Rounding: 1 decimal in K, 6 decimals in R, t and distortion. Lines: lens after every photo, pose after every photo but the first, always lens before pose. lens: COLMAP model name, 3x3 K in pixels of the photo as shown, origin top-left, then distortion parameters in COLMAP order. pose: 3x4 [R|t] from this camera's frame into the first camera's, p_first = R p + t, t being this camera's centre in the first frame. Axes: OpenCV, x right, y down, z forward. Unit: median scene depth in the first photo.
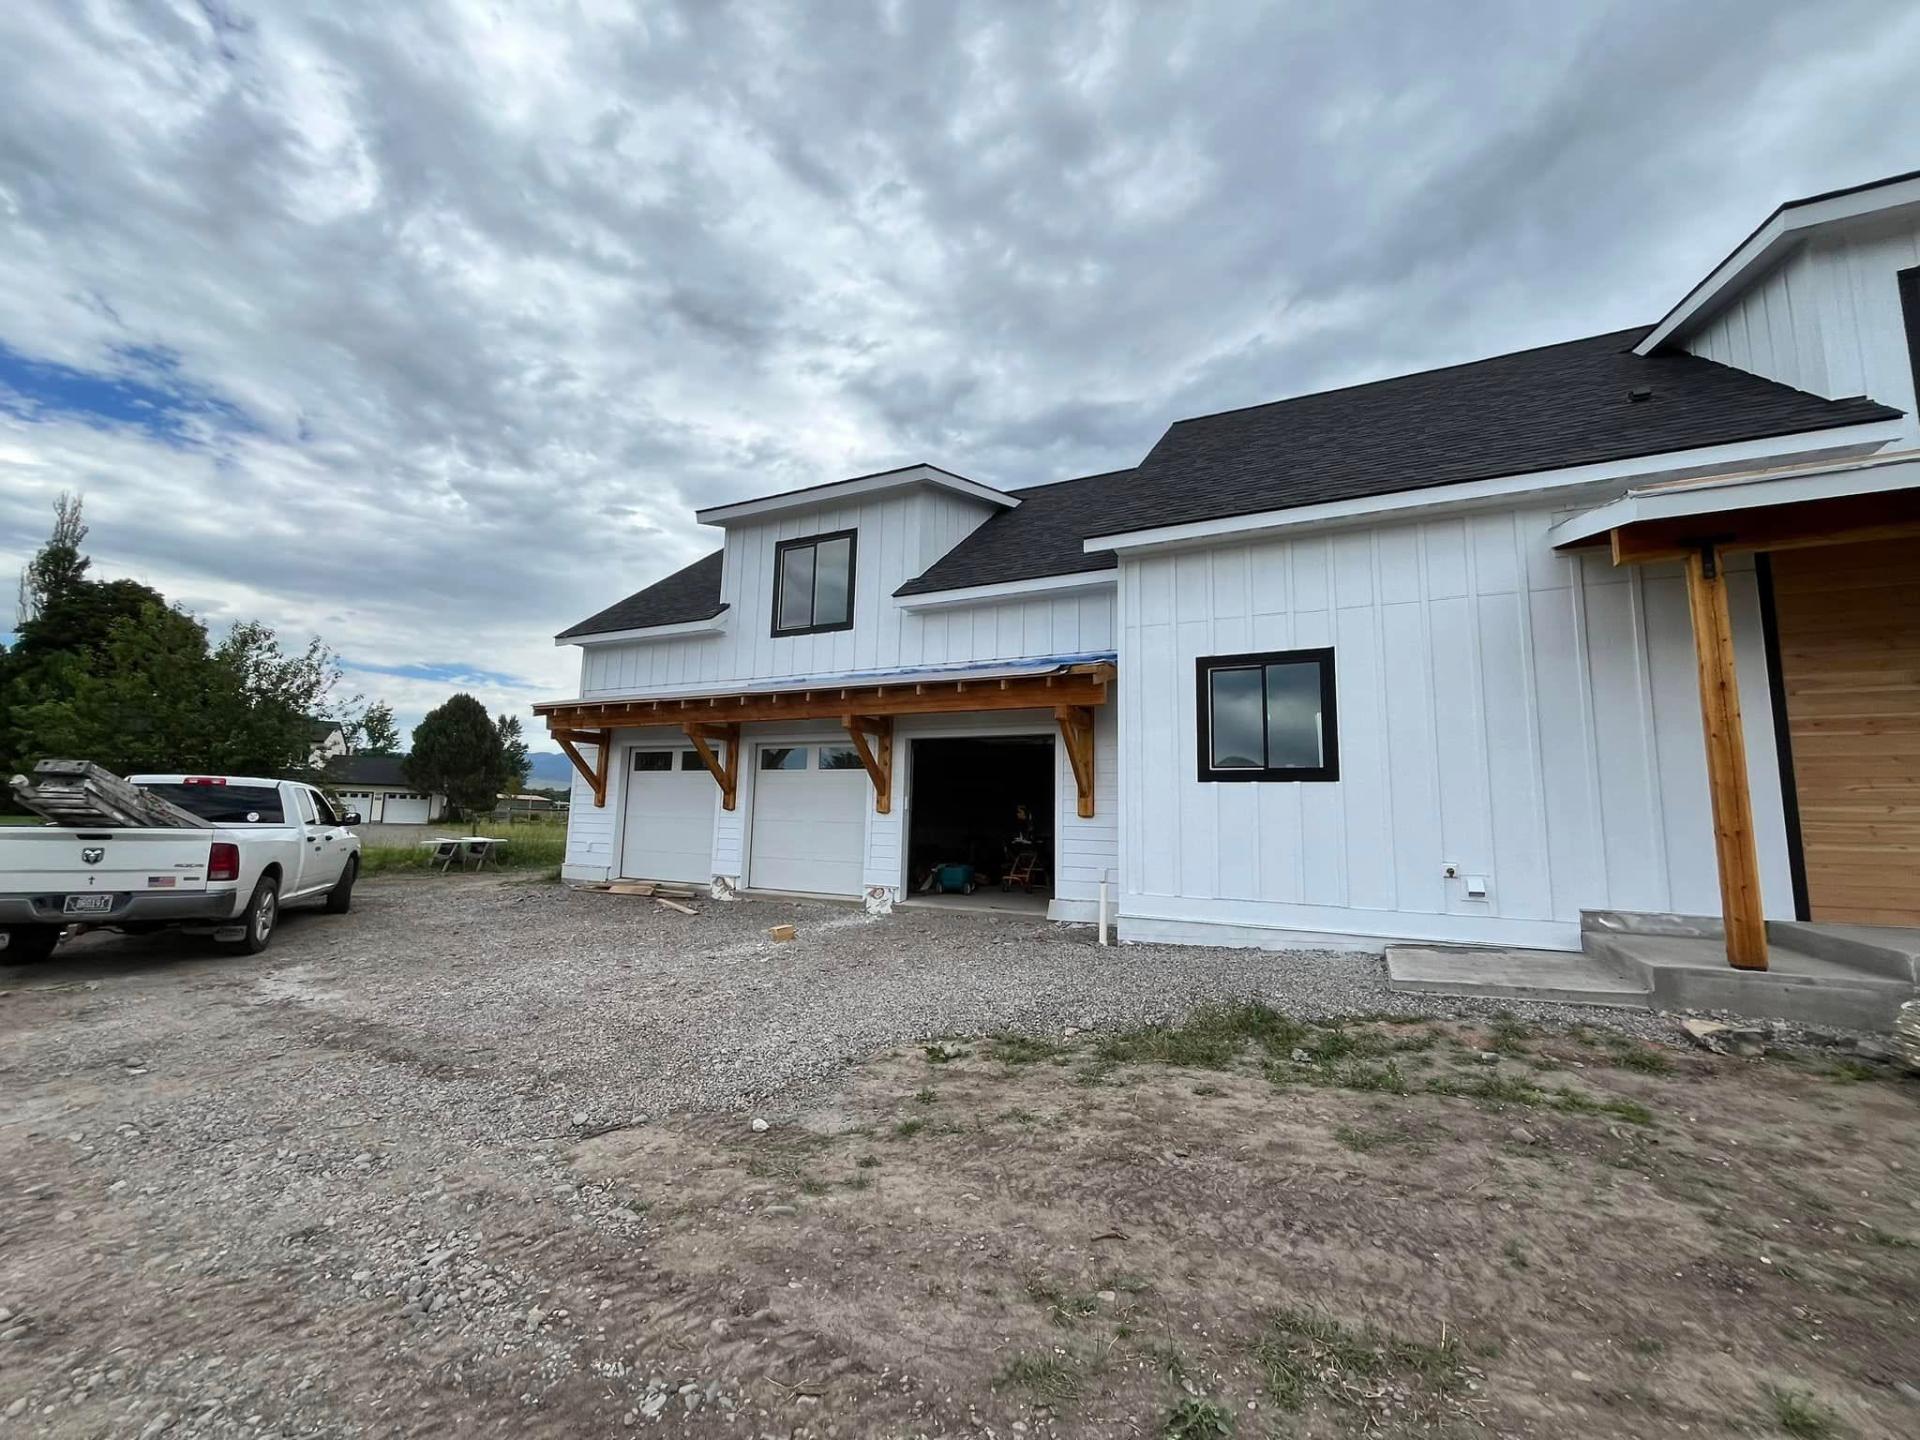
lens RADIAL K [[774.9, 0, 960.0], [0, 774.9, 720.0], [0, 0, 1]] dist [-0.003861, 0.000047]
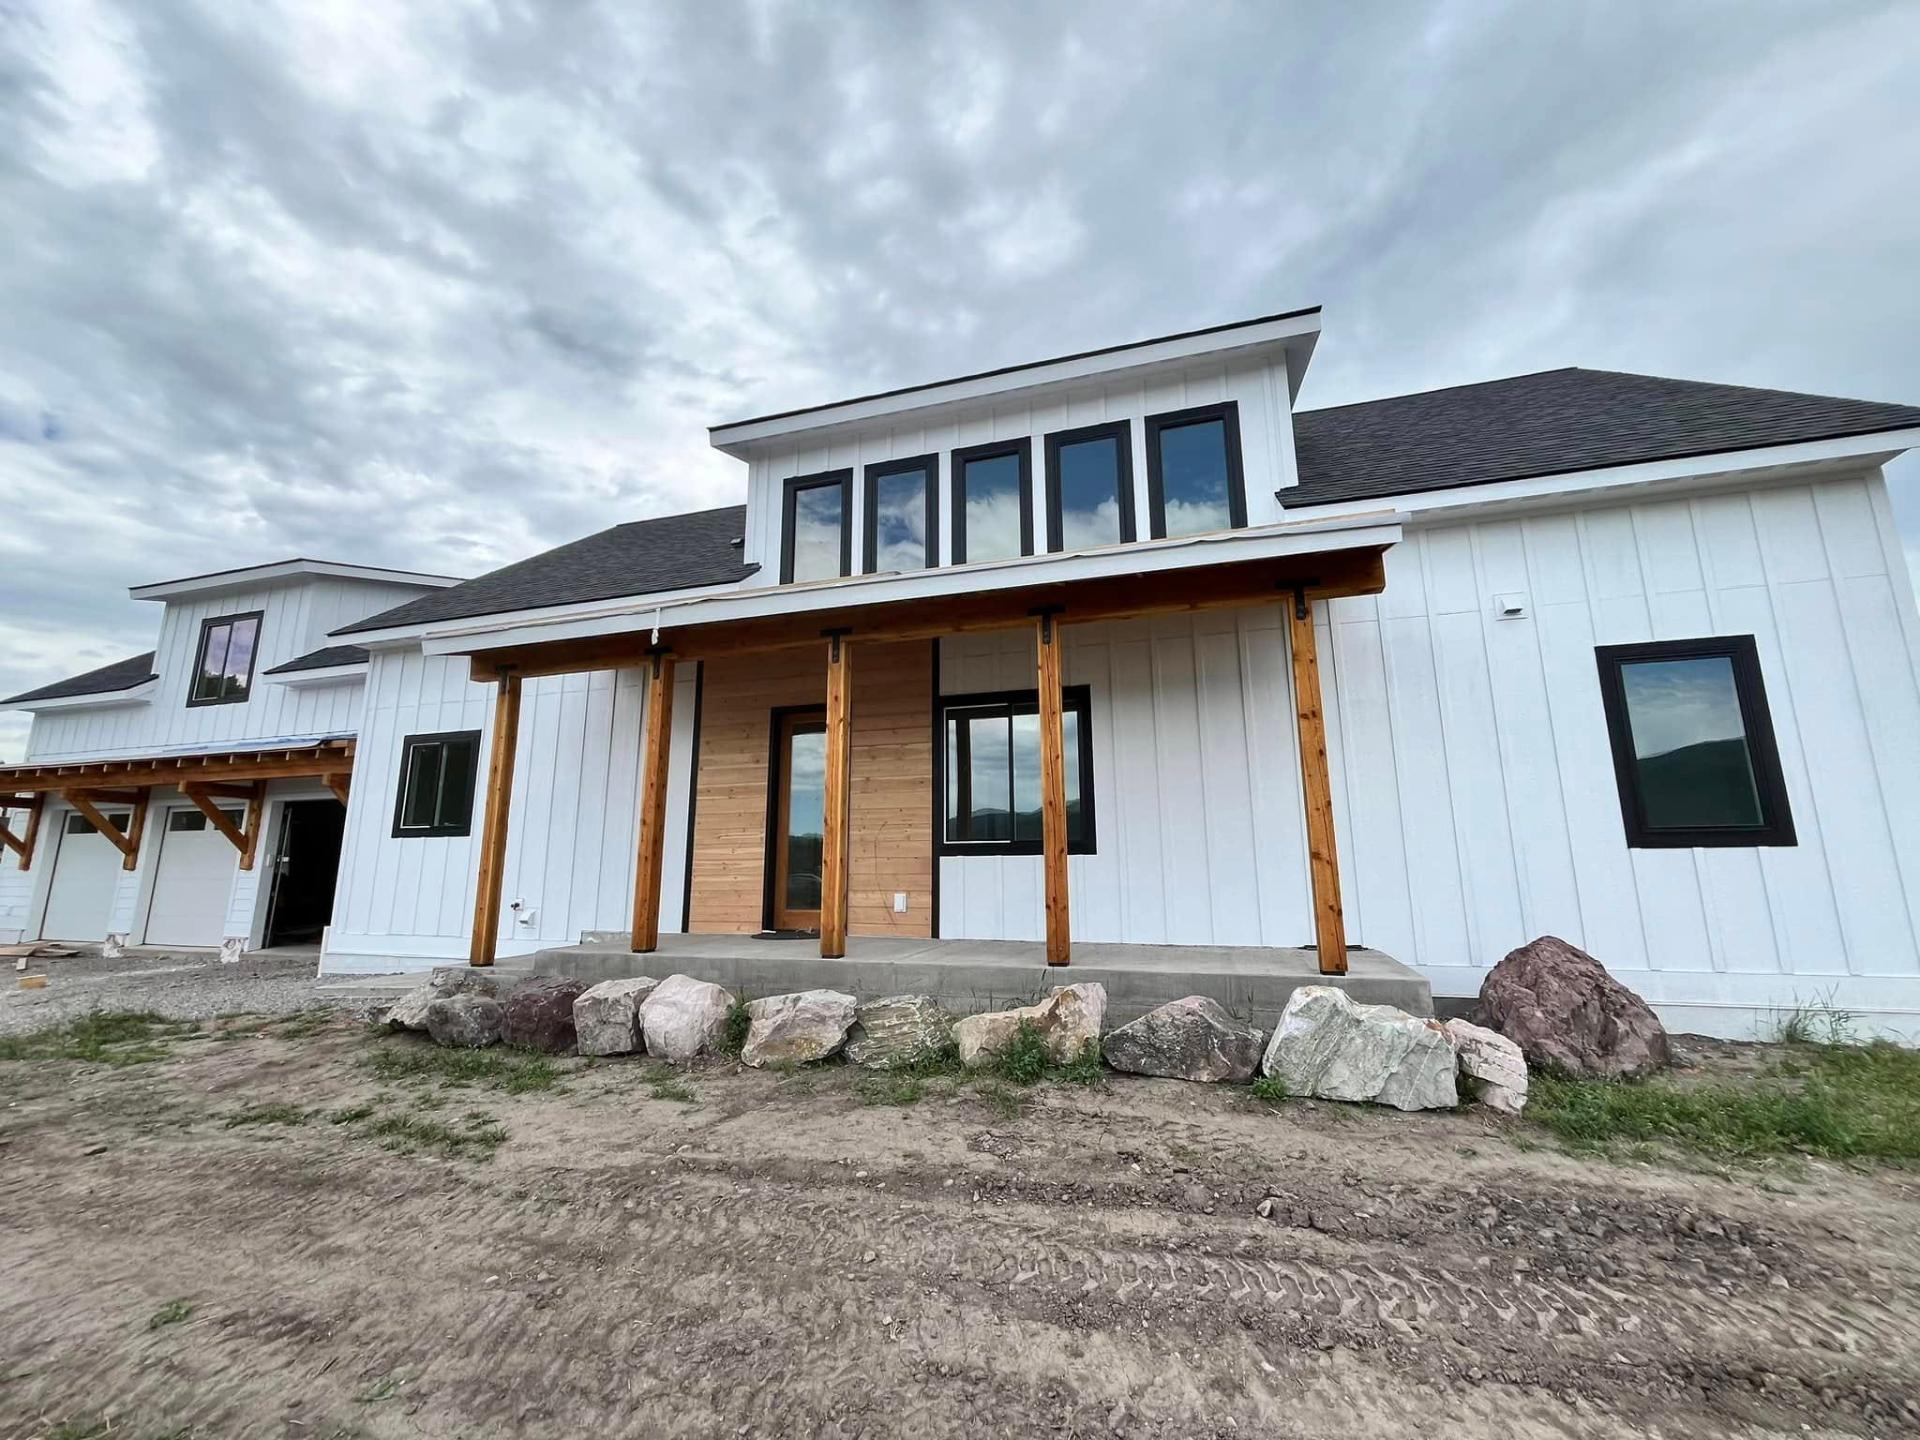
lens RADIAL K [[774.9, 0, 960.0], [0, 774.9, 720.0], [0, 0, 1]] dist [-0.003861, 0.000047]
pose [[0.984344, 0.000835, 0.176257, 0.696057], [0.008774, 0.998517, -0.053729, -0.023998], [-0.176041, 0.054434, 0.982877, -0.264281]]
